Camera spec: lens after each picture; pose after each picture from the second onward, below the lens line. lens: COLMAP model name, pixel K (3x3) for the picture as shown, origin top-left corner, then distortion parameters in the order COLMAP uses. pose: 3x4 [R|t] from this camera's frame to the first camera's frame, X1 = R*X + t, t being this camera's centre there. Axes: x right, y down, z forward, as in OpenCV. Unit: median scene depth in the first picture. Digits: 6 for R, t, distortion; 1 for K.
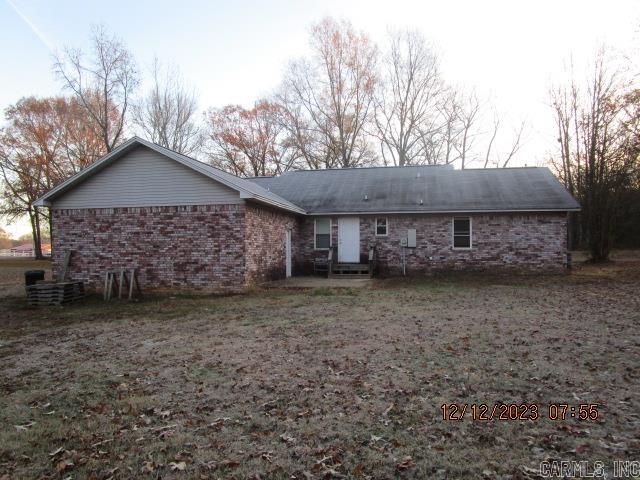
lens RADIAL K [[453.1, 0, 321.6], [0, 453.1, 238.5], [0, 0, 1]] dist [-0.030755, 0.003726]
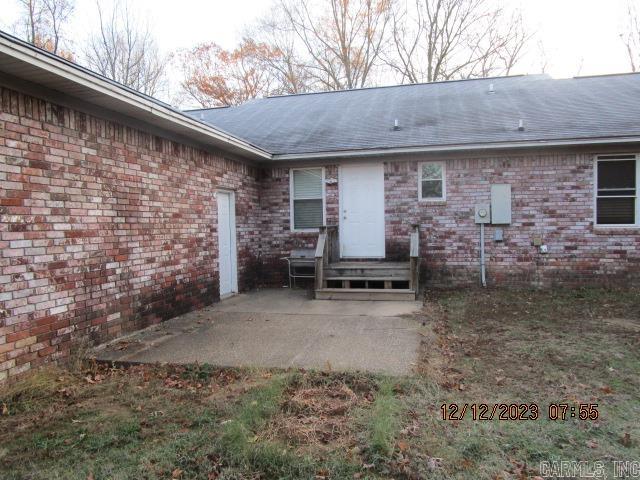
lens RADIAL K [[453.1, 0, 318.5], [0, 453.1, 241.9], [0, 0, 1]] dist [-0.030755, 0.003726]
pose [[0.999491, -0.015174, -0.028075, 0.028280], [0.016879, 0.997963, 0.061521, 0.005398], [0.027084, -0.061964, 0.997711, 0.531048]]
